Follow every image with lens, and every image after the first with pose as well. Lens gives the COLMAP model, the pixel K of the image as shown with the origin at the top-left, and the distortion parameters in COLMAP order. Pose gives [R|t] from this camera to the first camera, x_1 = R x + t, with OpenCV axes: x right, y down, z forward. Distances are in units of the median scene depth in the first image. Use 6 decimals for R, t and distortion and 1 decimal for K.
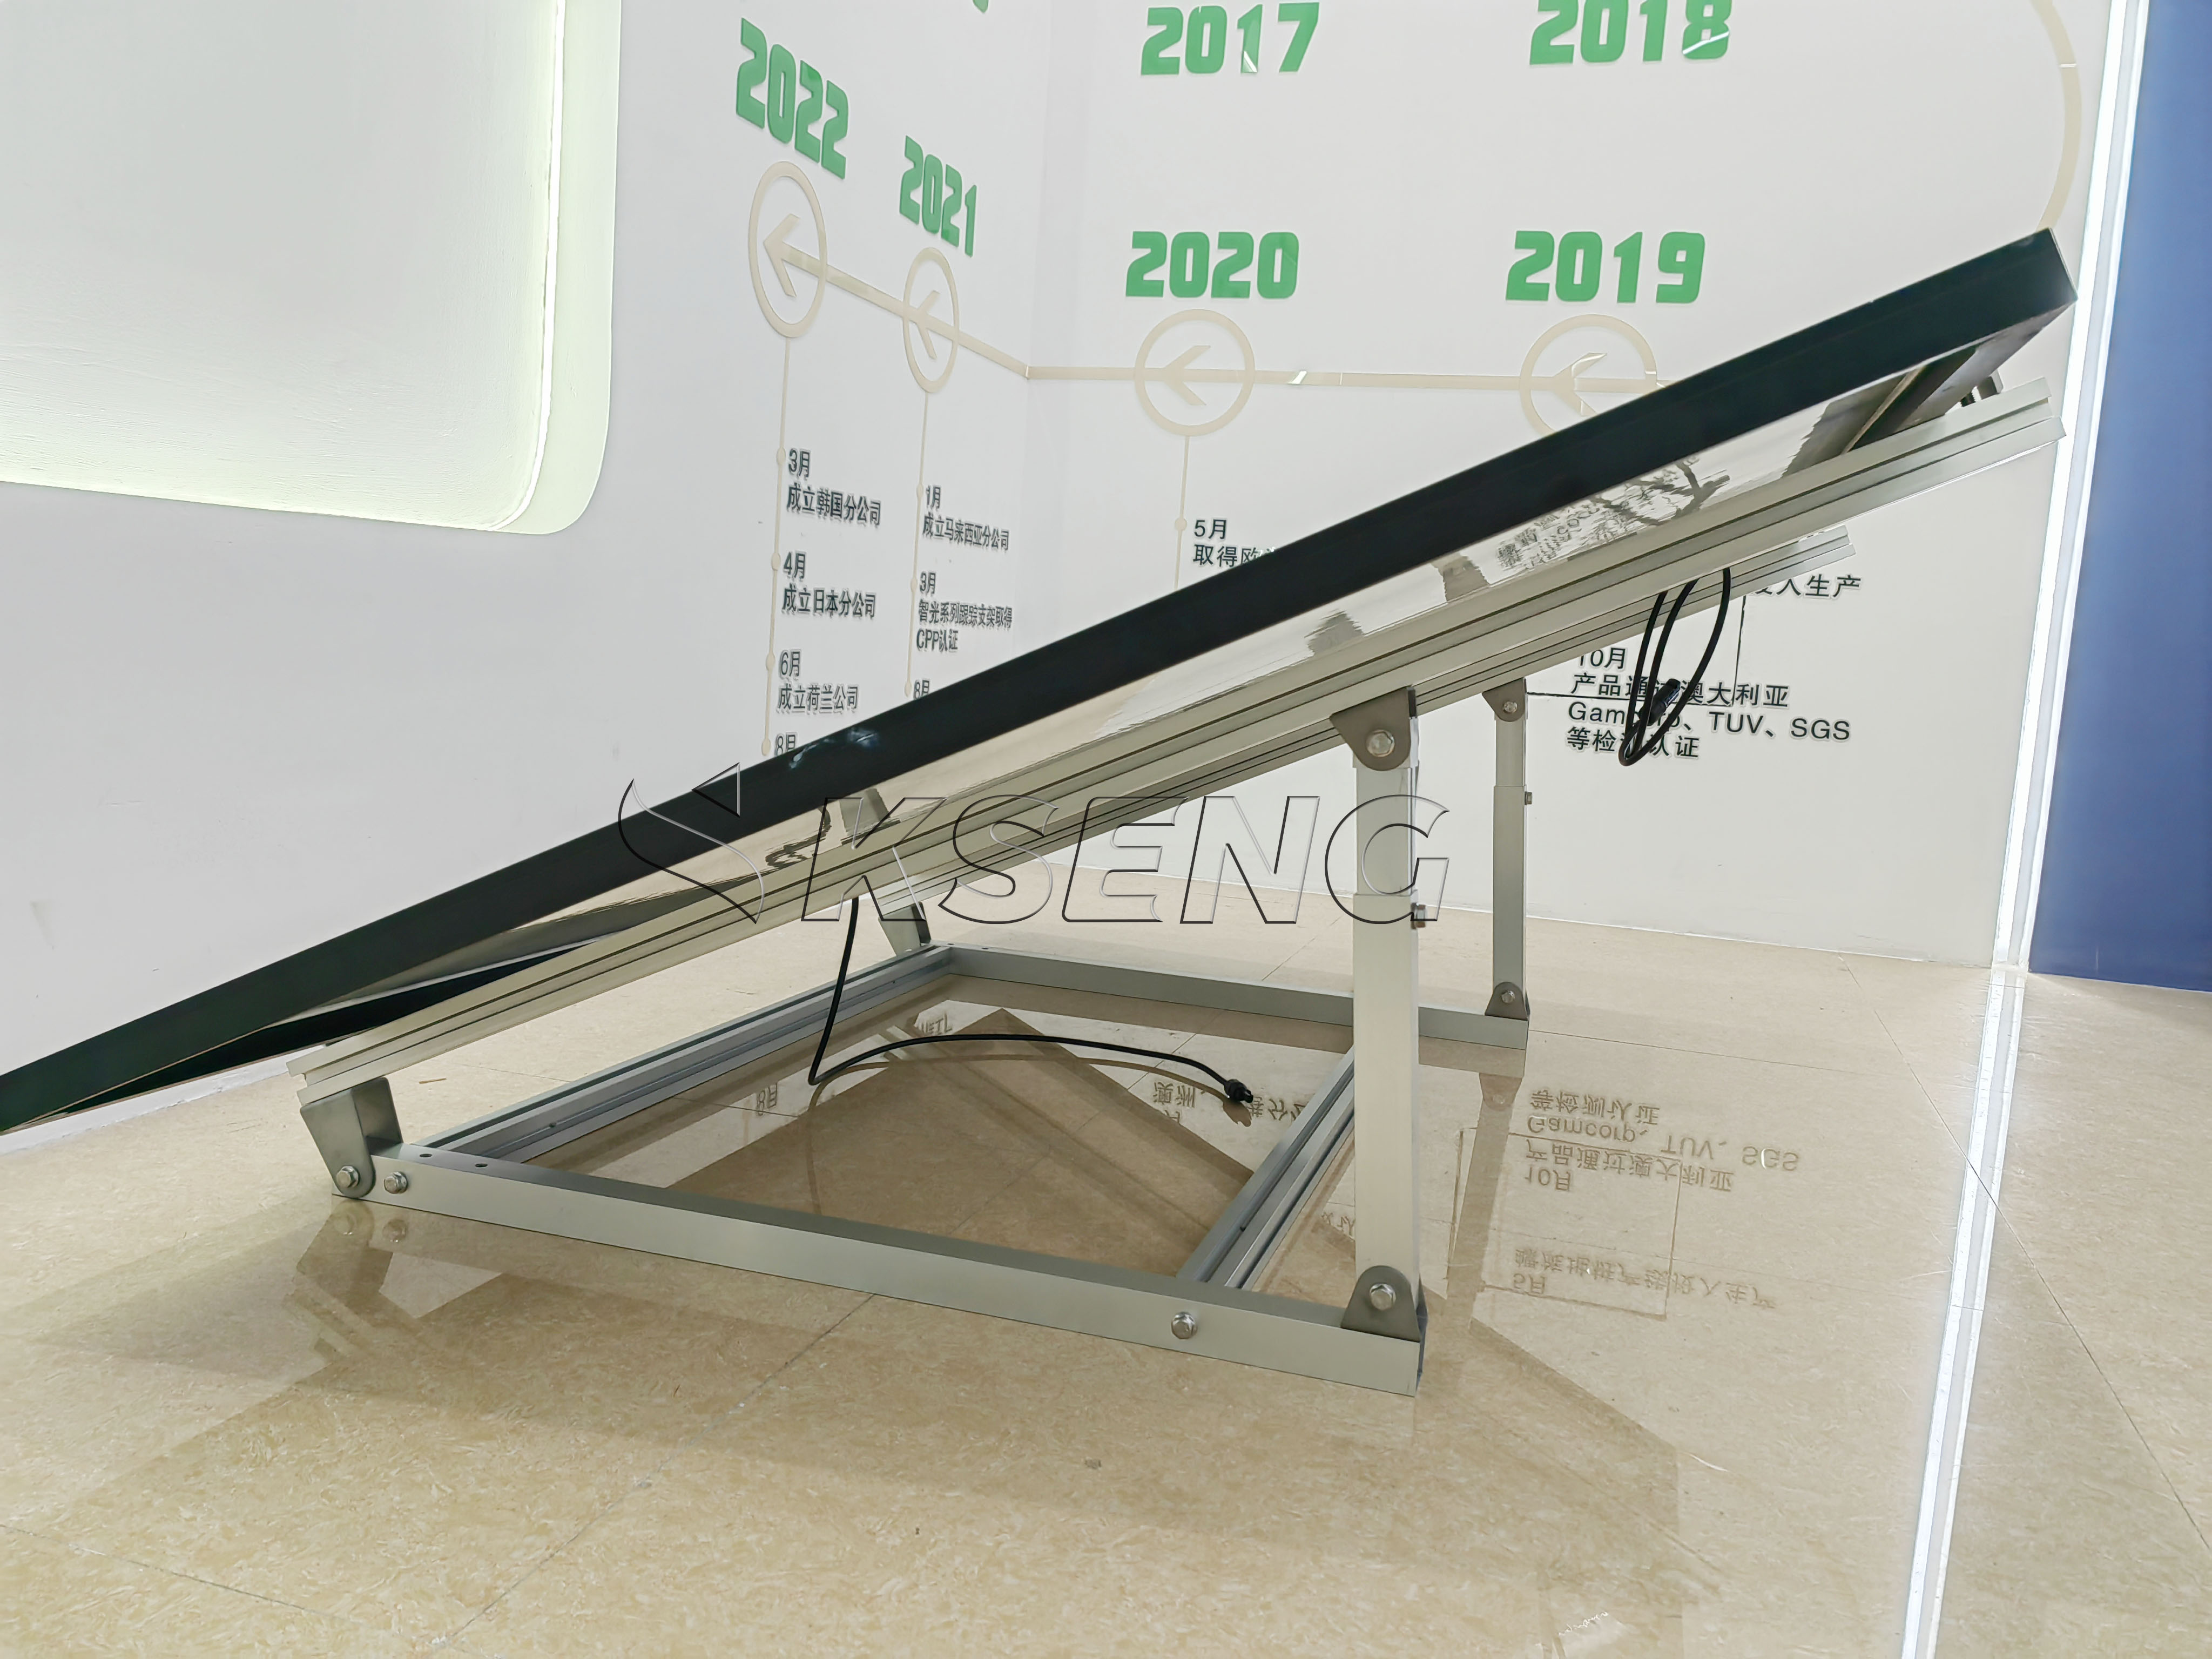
lens RADIAL K [[1733.0, 0, 1118.4], [0, 1733.0, 826.5], [0, 0, 1]] dist [0.023314, -0.018003]
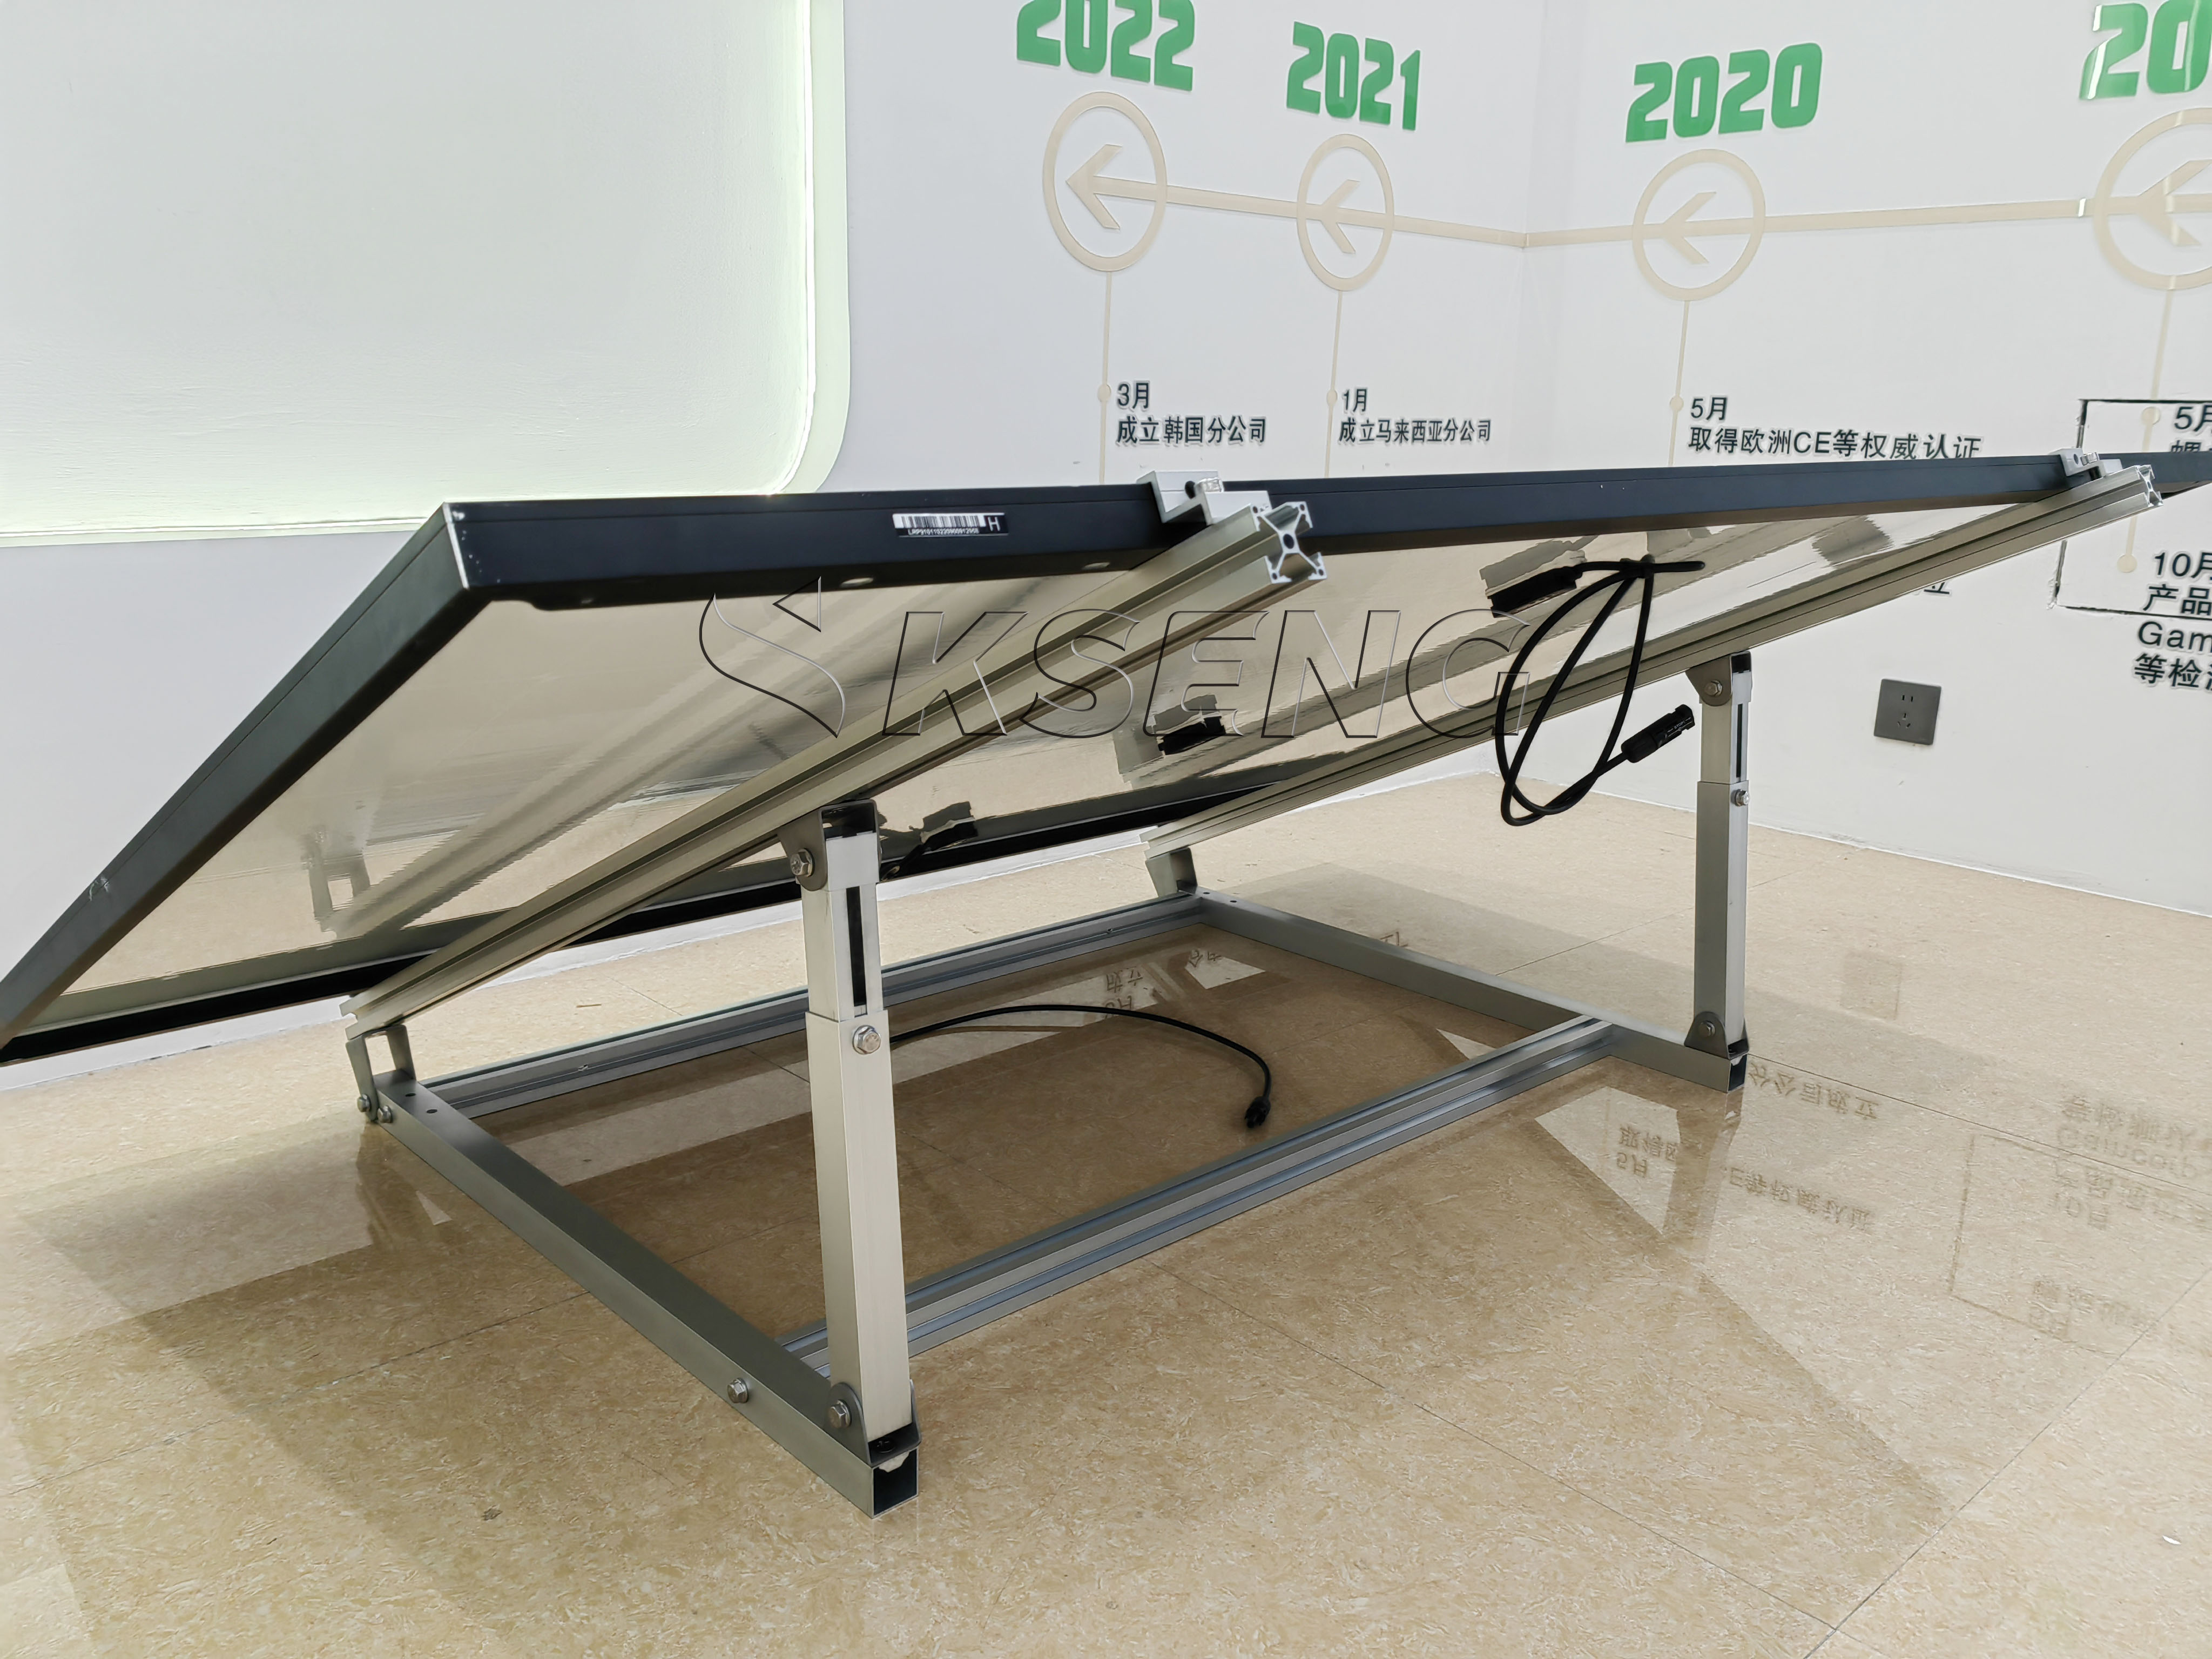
lens RADIAL K [[1733.0, 0, 1114.0], [0, 1733.0, 826.2], [0, 0, 1]] dist [0.023314, -0.018003]
pose [[0.866069, 0.075172, -0.494240, 0.254962], [-0.020183, 0.993082, 0.115675, -0.061729], [0.499517, -0.090208, 0.861595, 0.085123]]
